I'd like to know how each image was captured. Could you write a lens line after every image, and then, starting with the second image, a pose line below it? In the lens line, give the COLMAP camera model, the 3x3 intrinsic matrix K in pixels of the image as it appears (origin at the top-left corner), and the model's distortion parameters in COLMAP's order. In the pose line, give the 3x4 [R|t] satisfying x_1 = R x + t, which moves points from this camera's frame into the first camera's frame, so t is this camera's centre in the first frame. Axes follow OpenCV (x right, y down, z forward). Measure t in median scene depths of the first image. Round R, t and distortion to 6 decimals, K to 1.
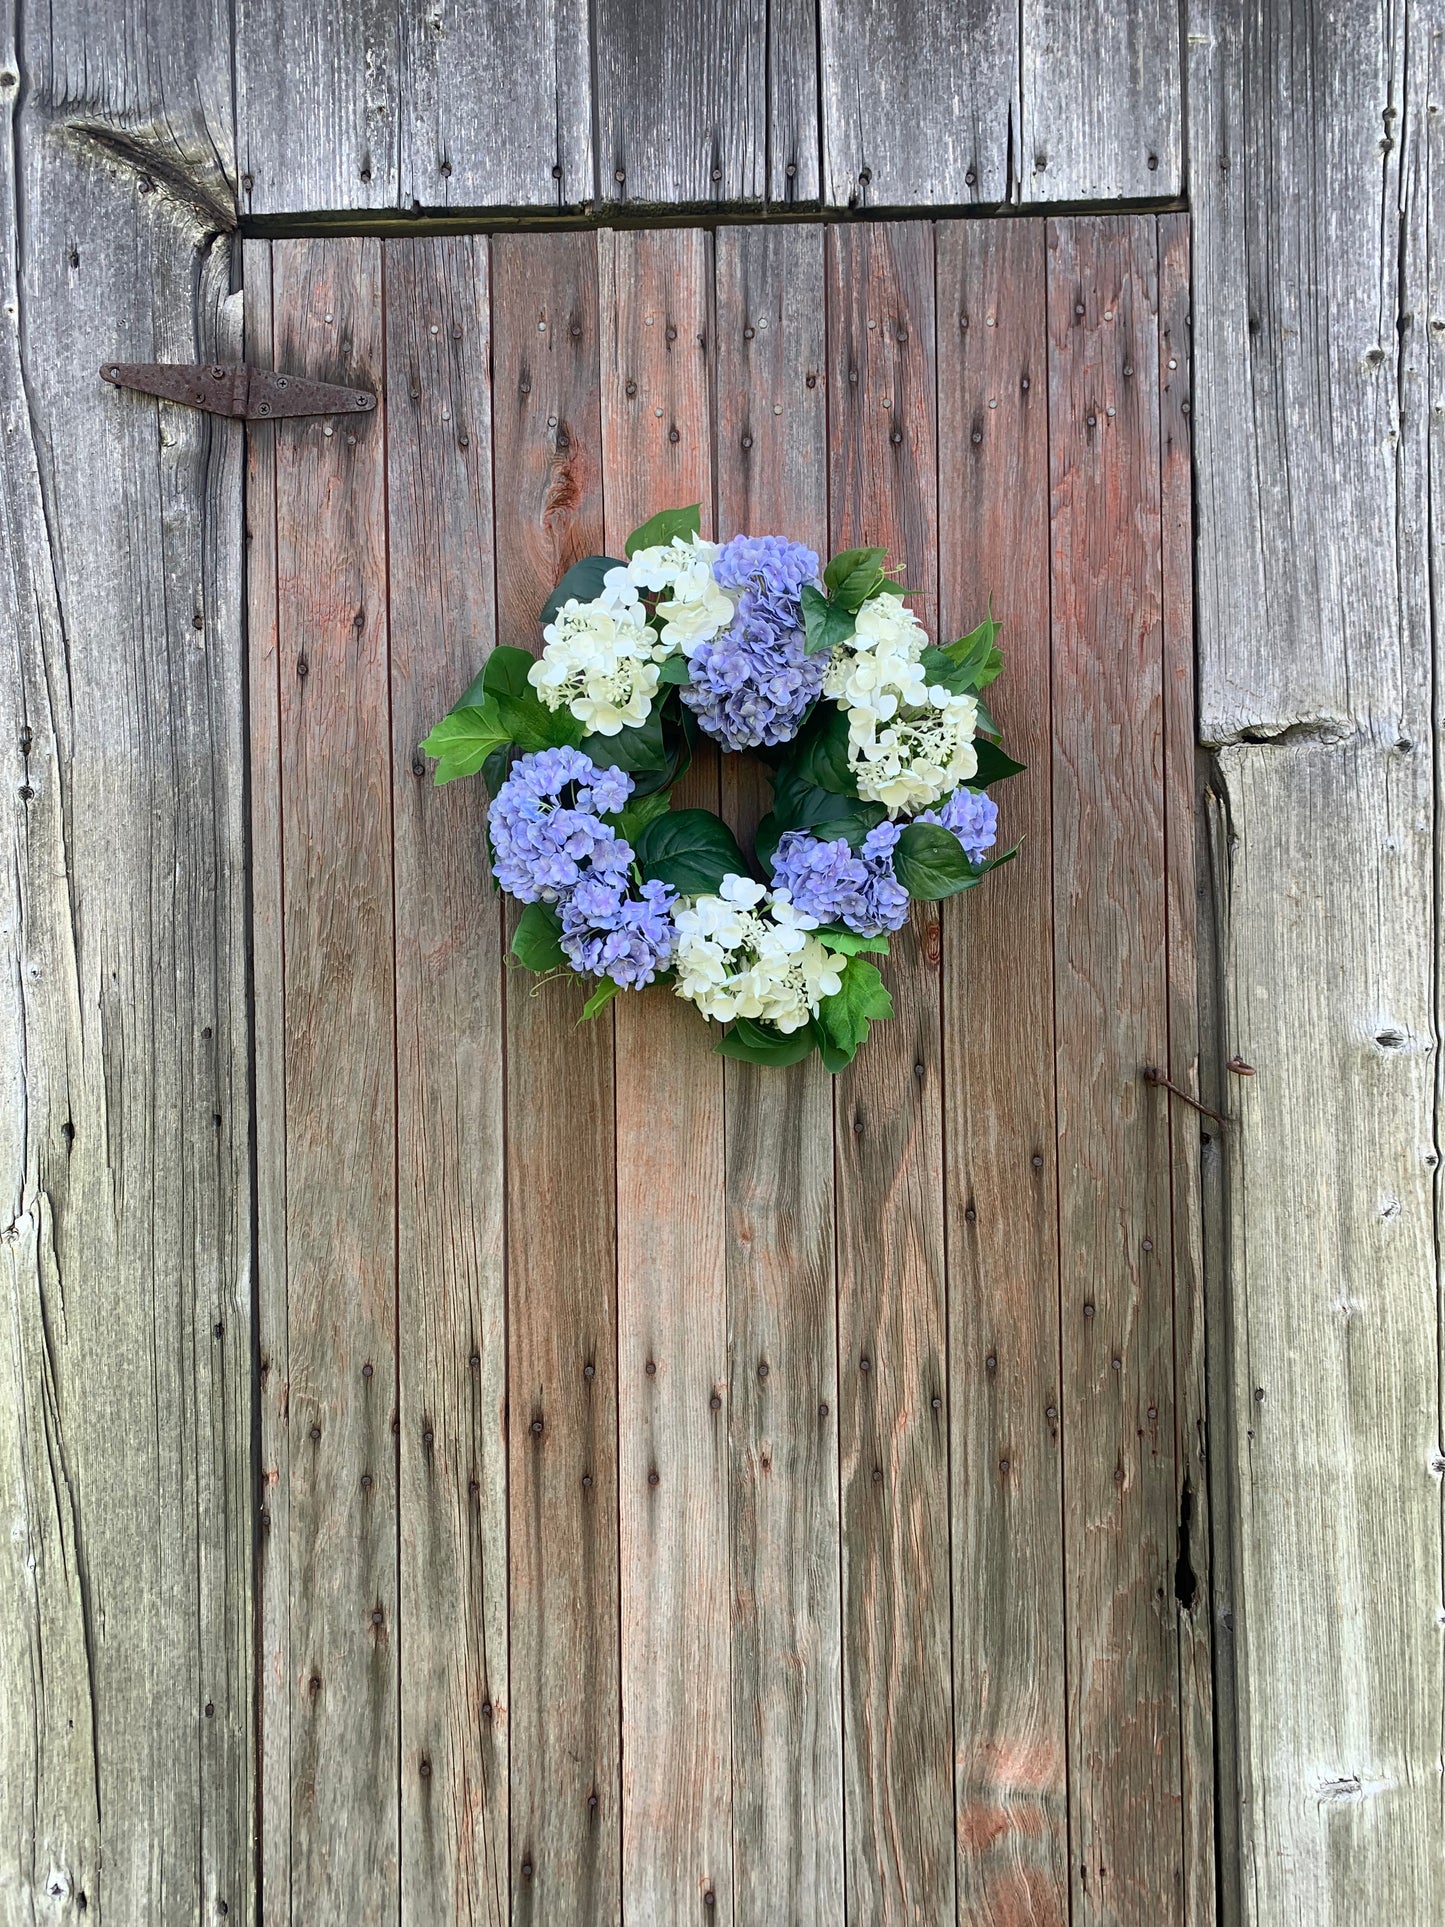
lens RADIAL K [[1514.2, 0, 731.9], [0, 1514.2, 940.0], [0, 0, 1]] dist [0.004398, 0.002114]
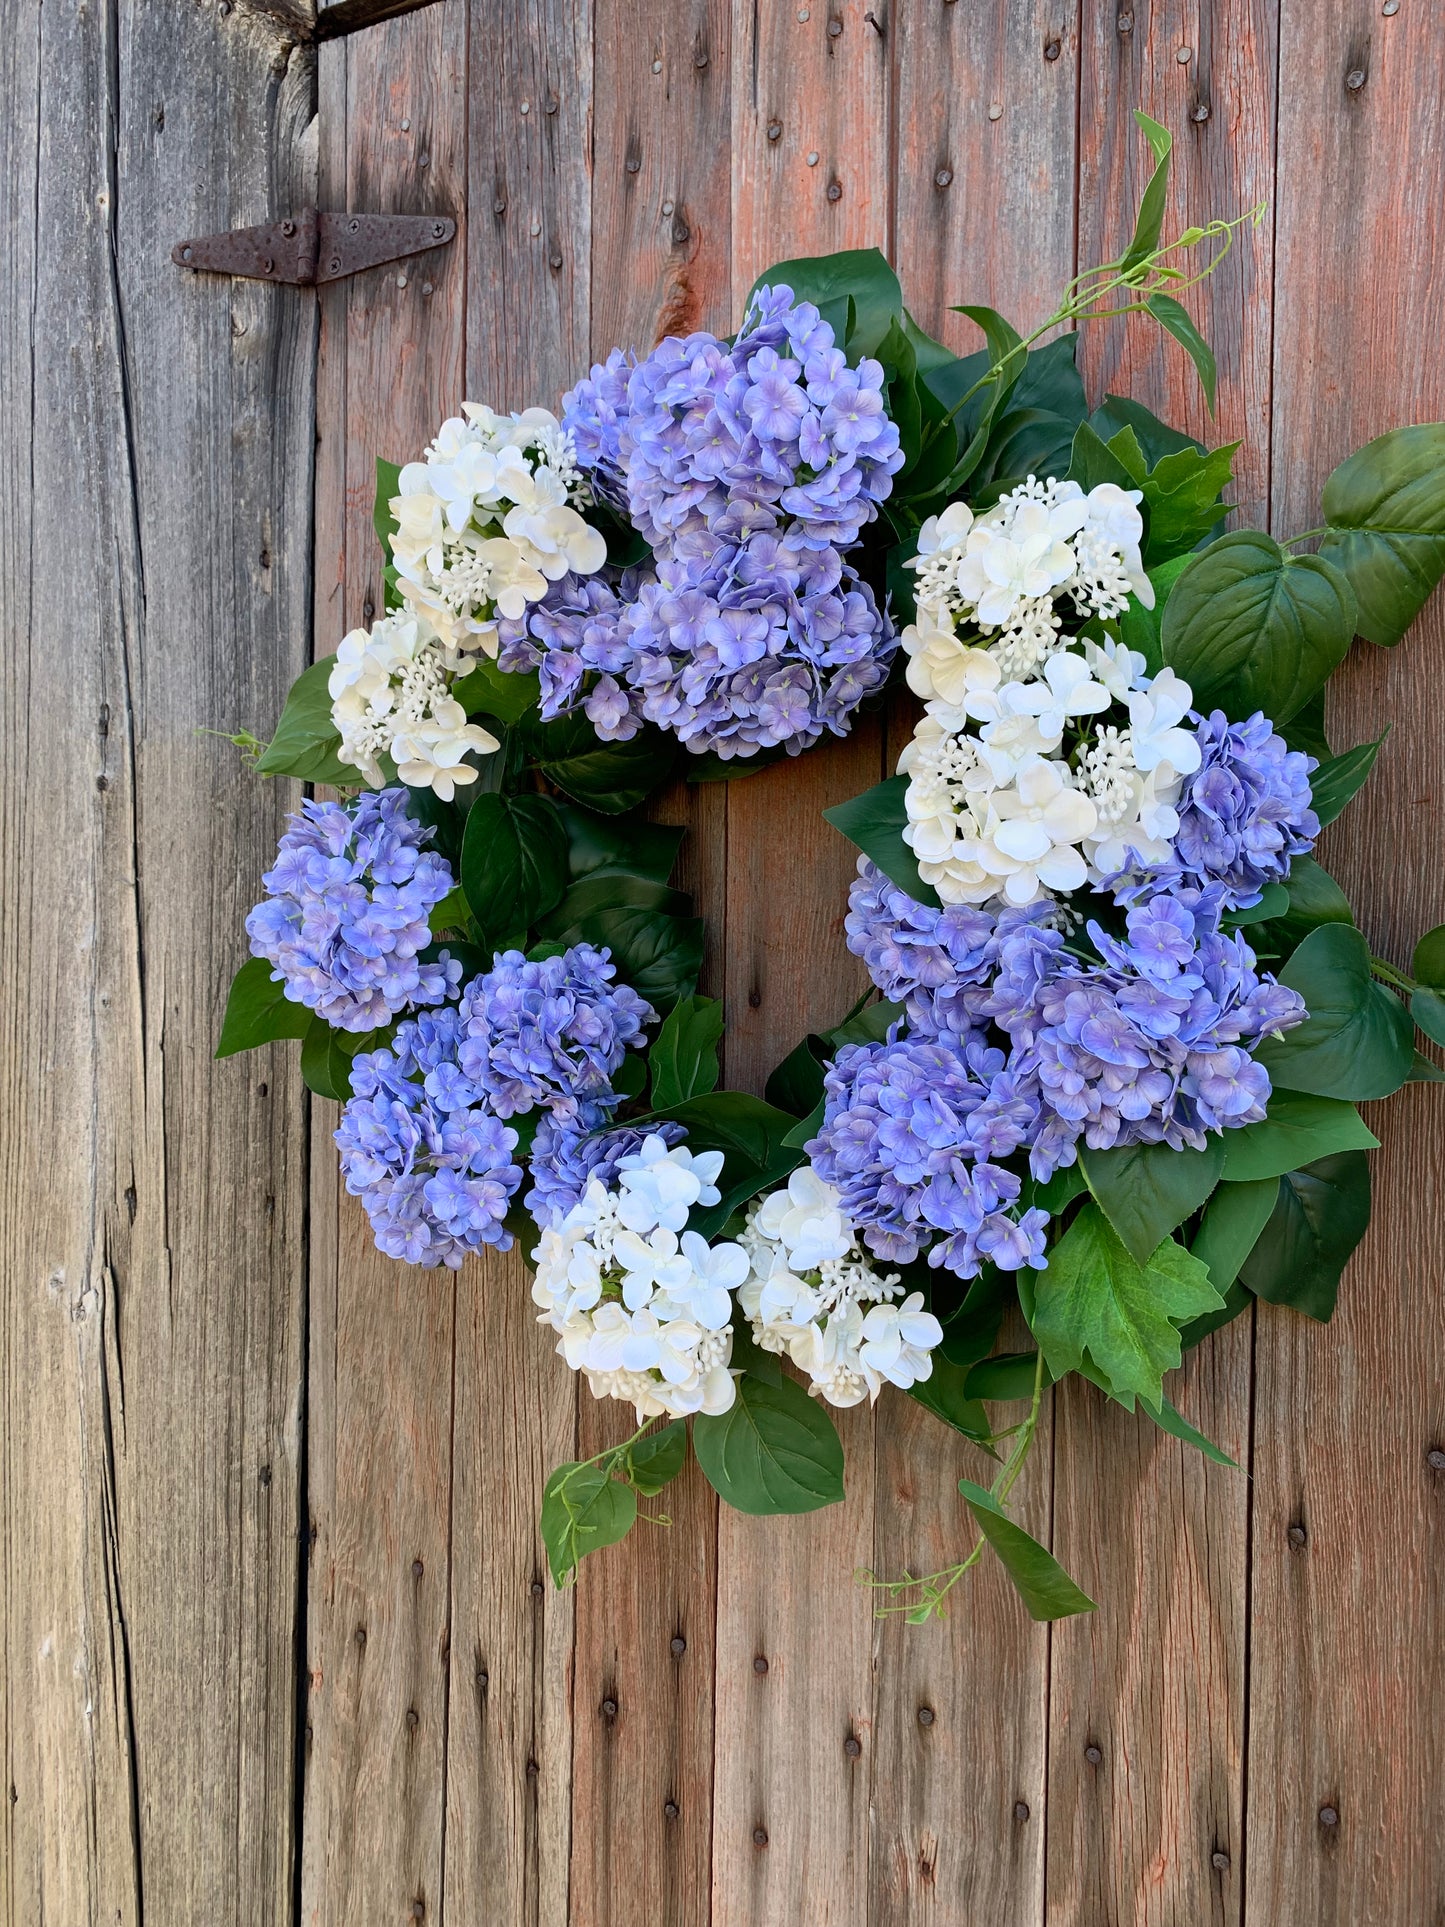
lens RADIAL K [[1493.8, 0, 724.6], [0, 1493.8, 943.9], [0, 0, 1]] dist [0.005435, -0.003067]
pose [[0.888361, 0.029447, -0.458200, 0.213309], [-0.026069, 0.999566, 0.013696, -0.029957], [0.458404, -0.000222, 0.888744, 0.431533]]
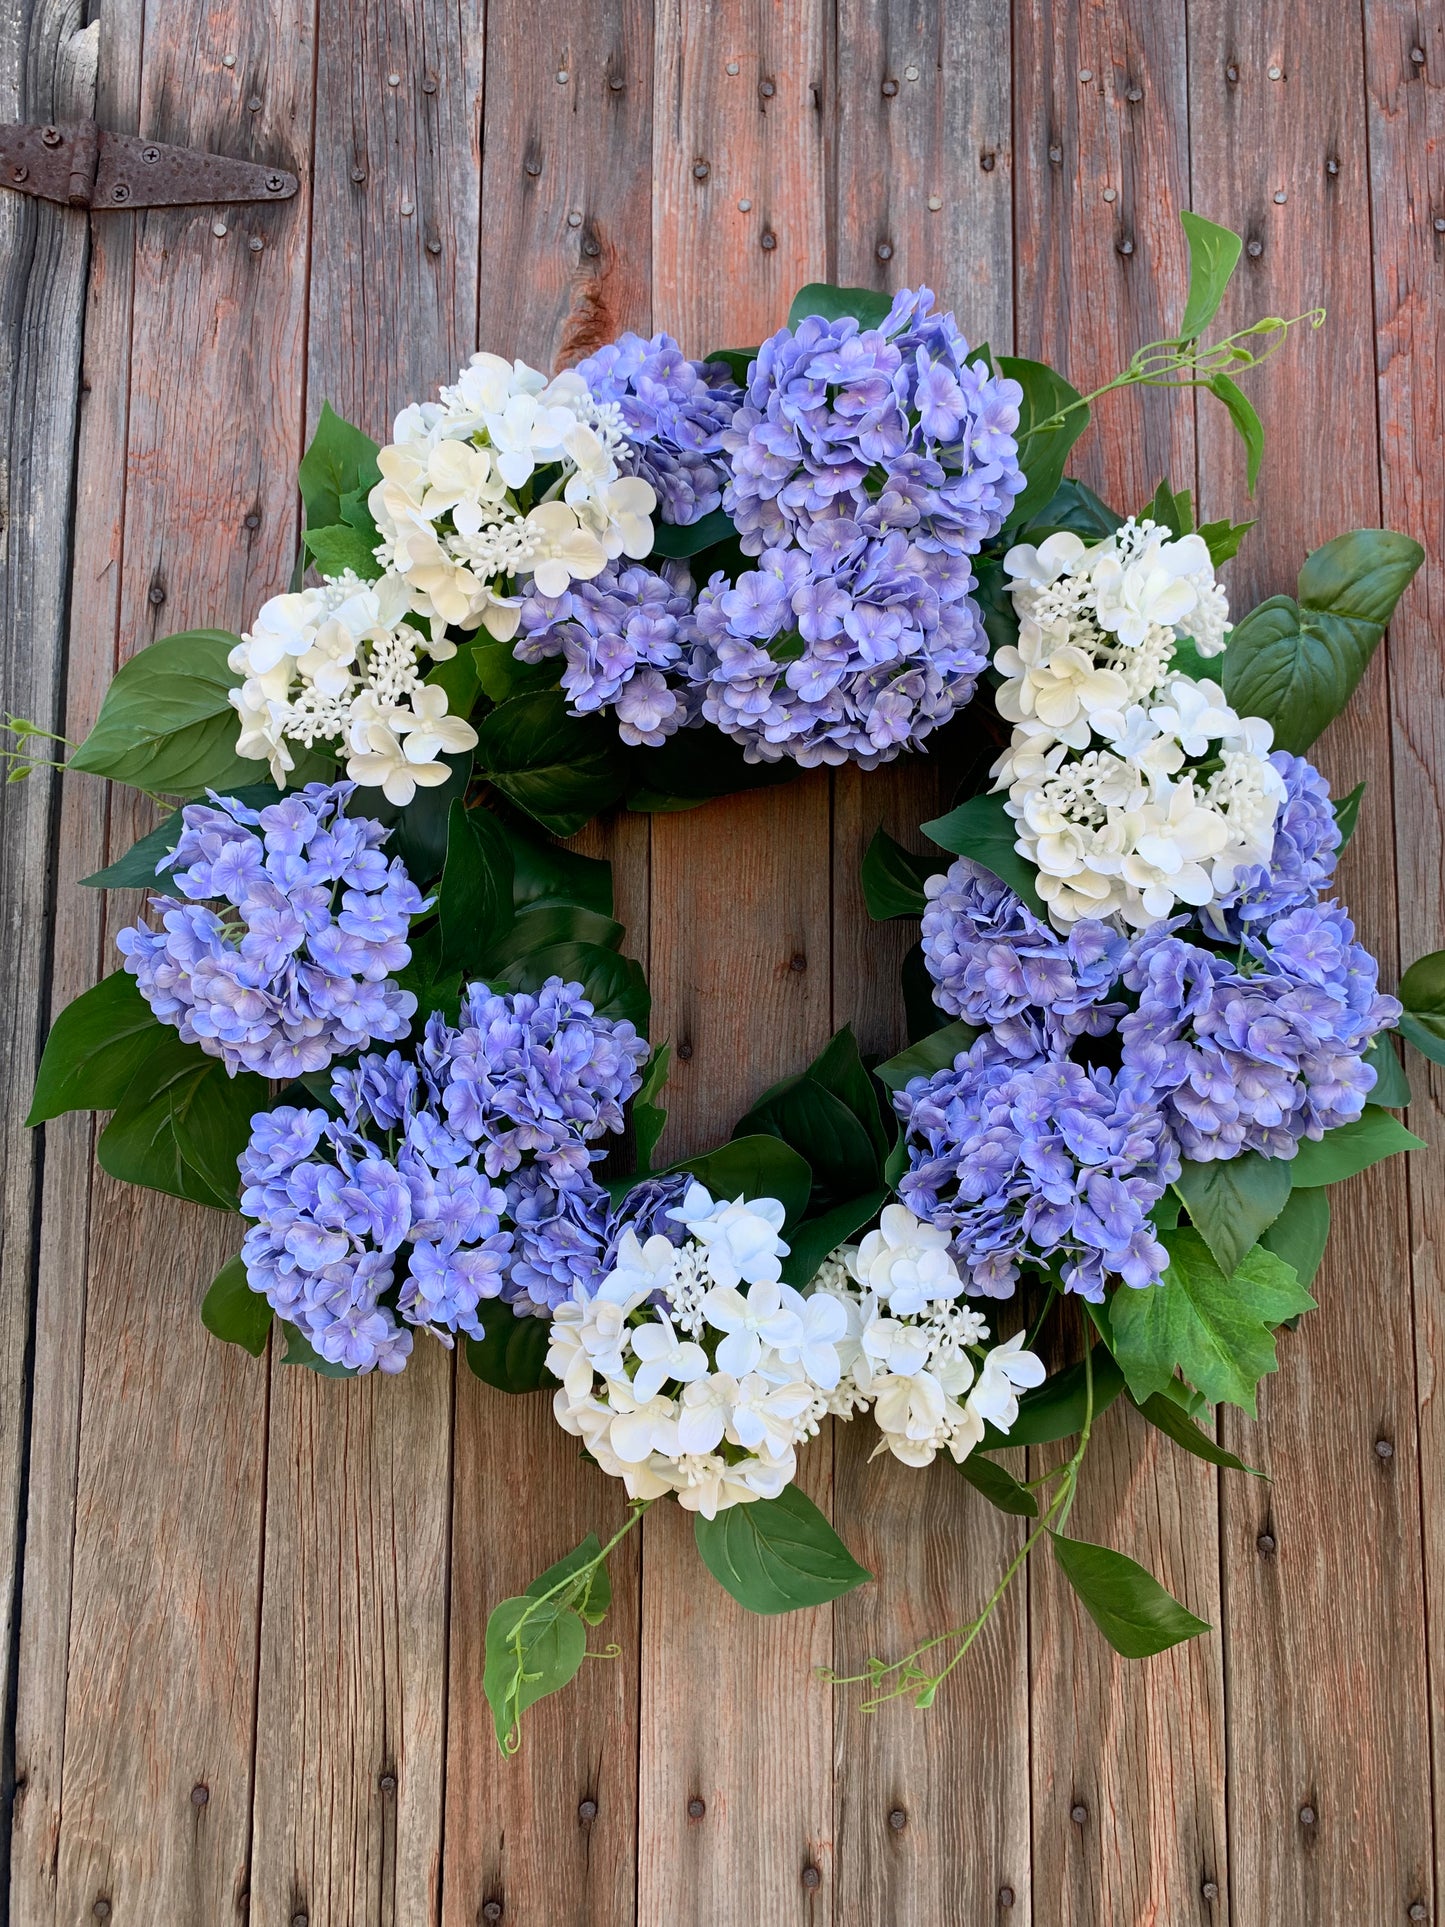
lens RADIAL K [[1493.8, 0, 724.6], [0, 1493.8, 943.9], [0, 0, 1]] dist [0.005435, -0.003067]
pose [[0.999729, 0.019748, -0.012349, -0.042804], [-0.020897, 0.994651, -0.101157, 0.019358], [0.010285, 0.101388, 0.994794, 0.414281]]
